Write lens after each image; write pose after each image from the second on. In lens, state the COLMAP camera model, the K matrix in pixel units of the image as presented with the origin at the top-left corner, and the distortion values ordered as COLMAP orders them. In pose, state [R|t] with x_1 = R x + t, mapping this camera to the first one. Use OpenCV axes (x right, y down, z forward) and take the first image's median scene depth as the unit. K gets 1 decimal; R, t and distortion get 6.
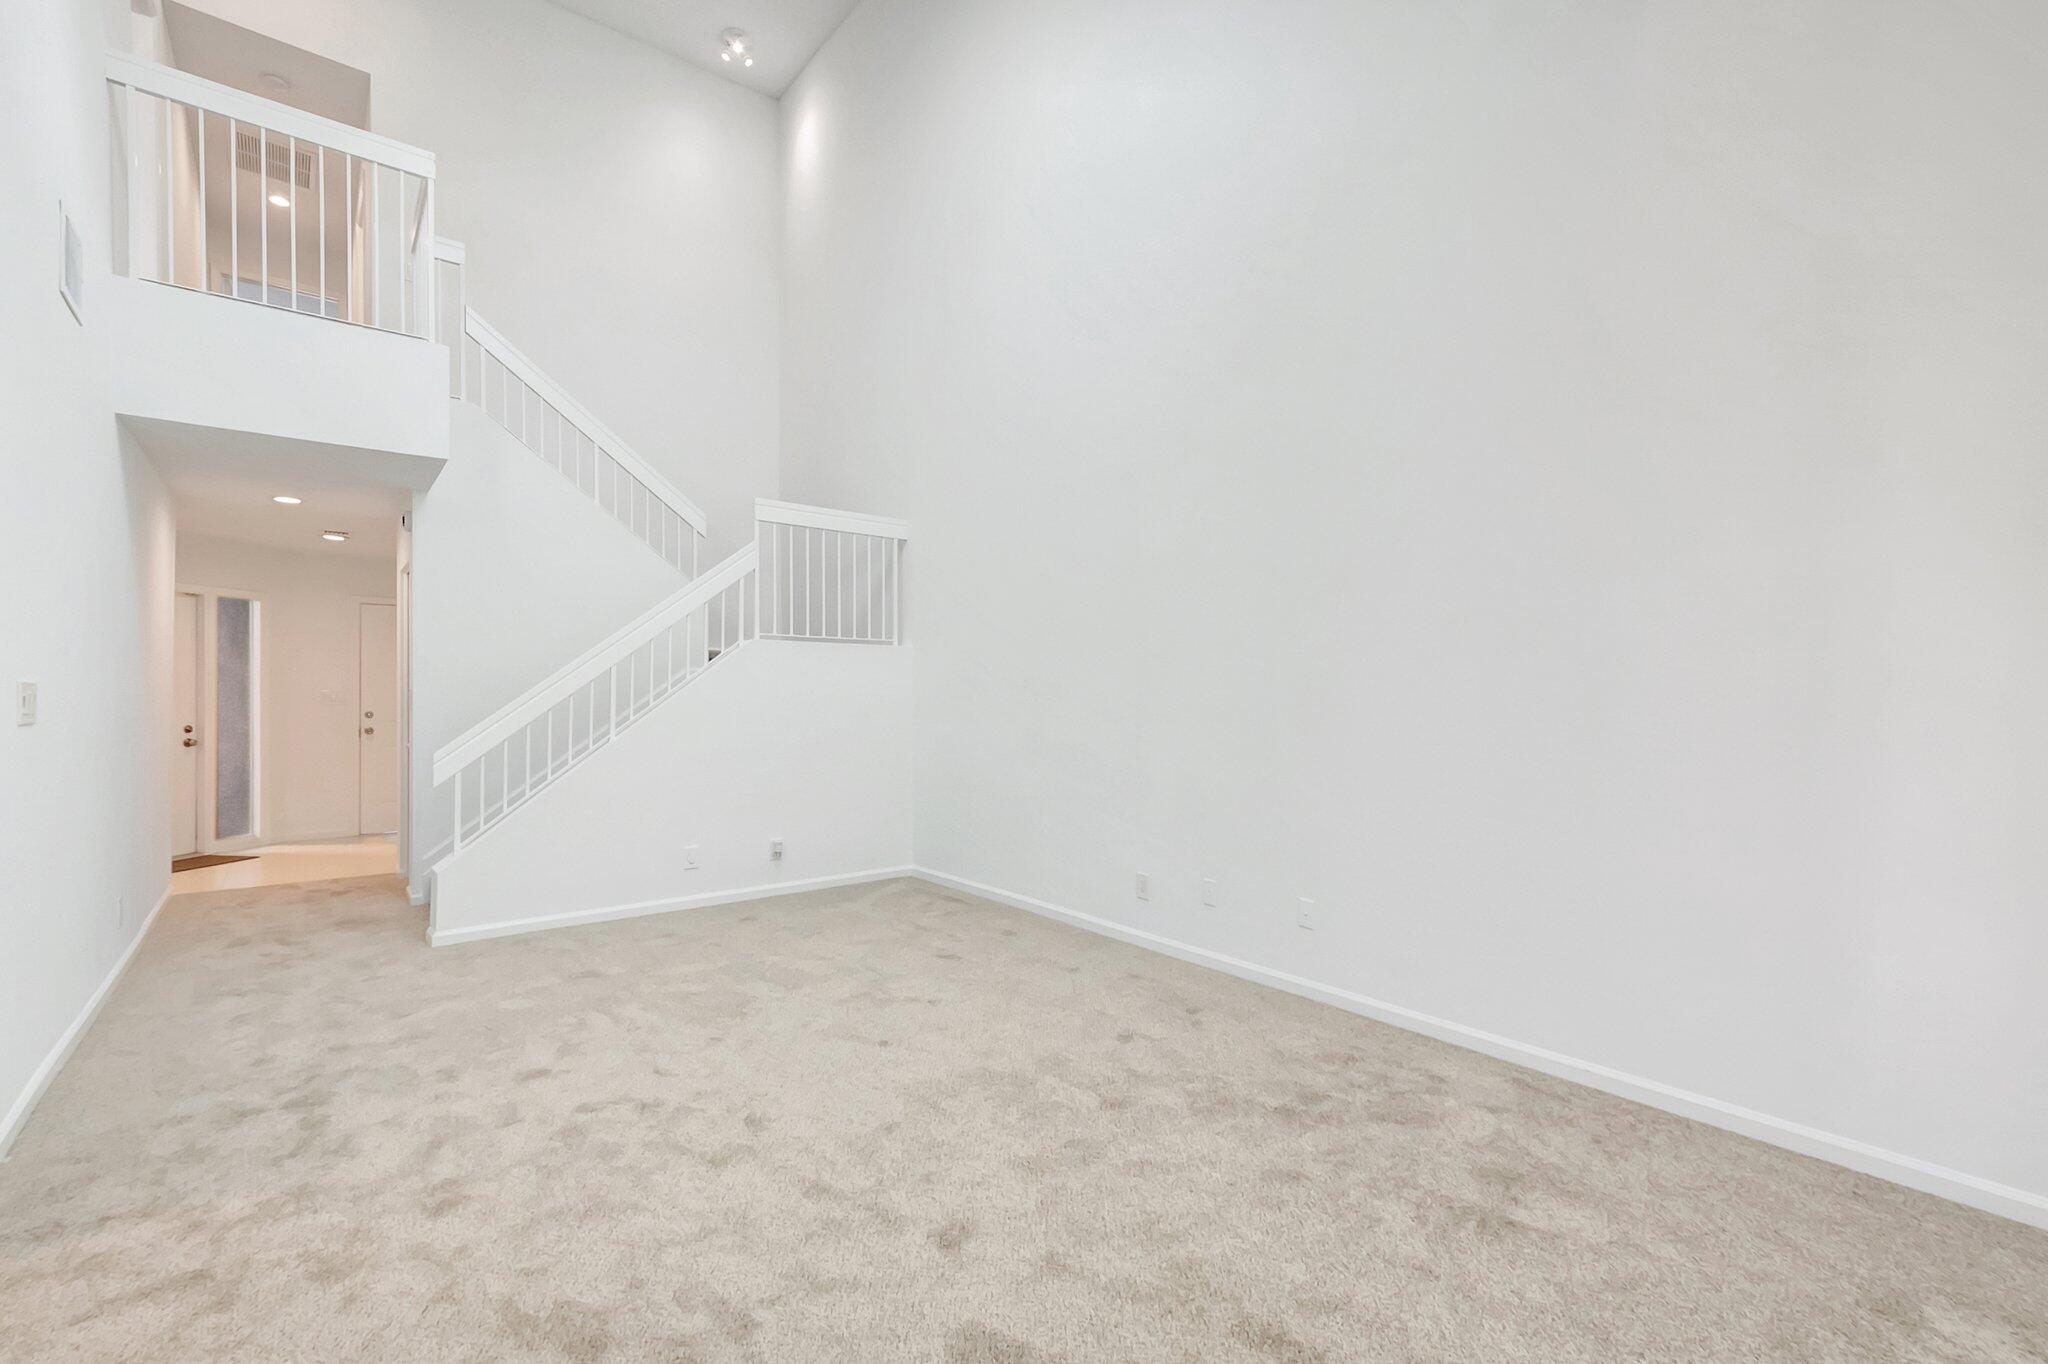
lens RADIAL K [[926.3, 0, 1028.9], [0, 926.3, 681.1], [0, 0, 1]] dist [-0.001226, -0.001538]
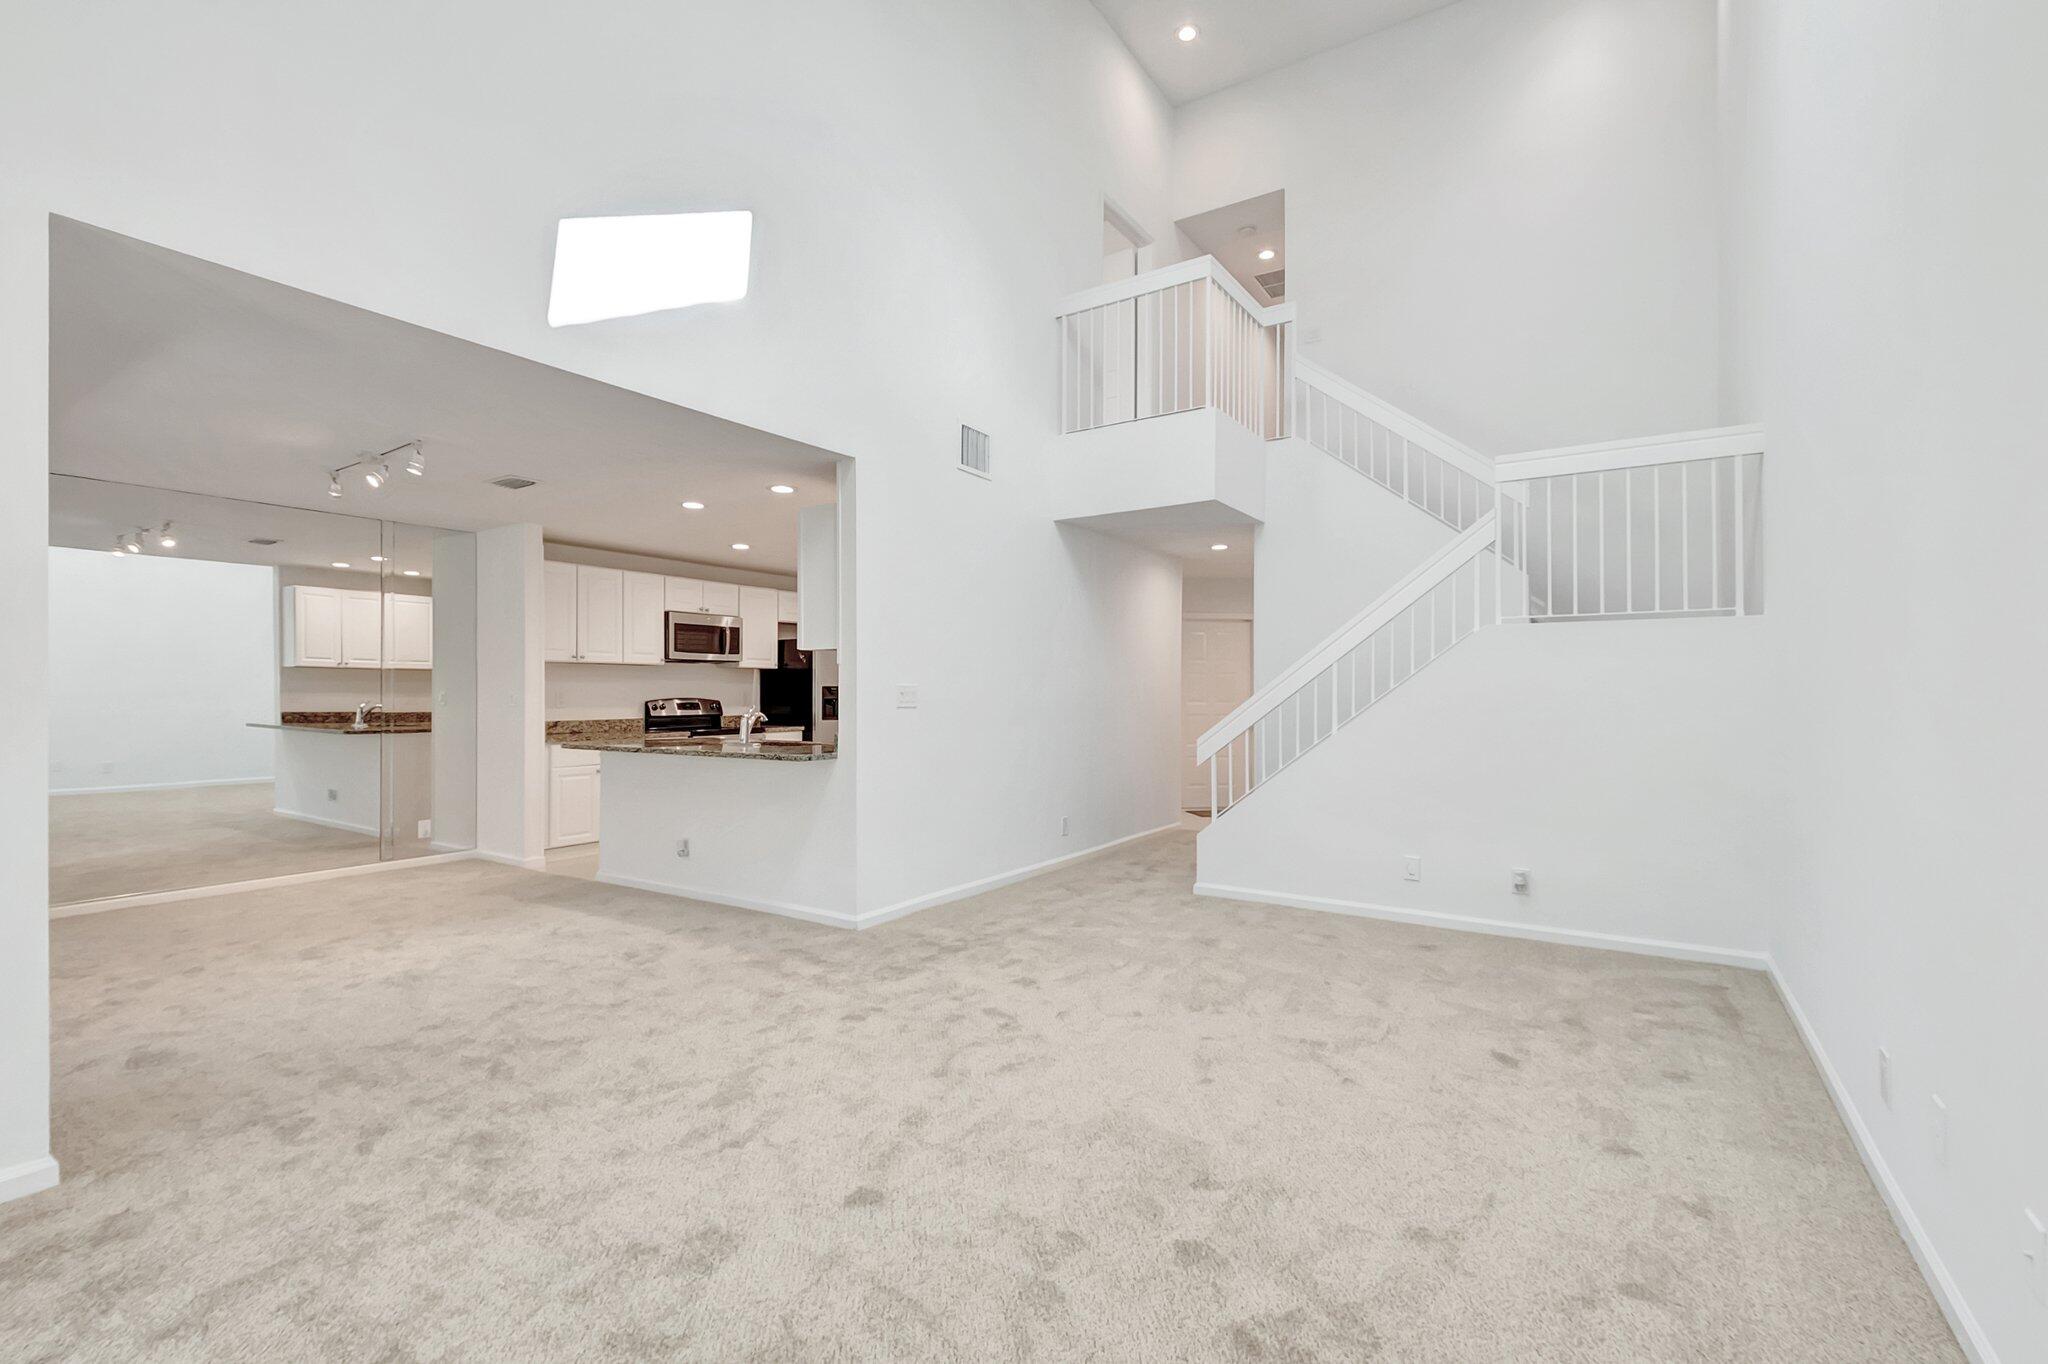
lens RADIAL K [[926.3, 0, 1028.9], [0, 926.3, 681.1], [0, 0, 1]] dist [-0.001226, -0.001538]
pose [[0.287806, -0.004475, -0.957678, 0.670856], [0.005104, 0.999982, -0.003139, 0.004921], [0.957675, -0.003985, 0.287824, 0.588895]]
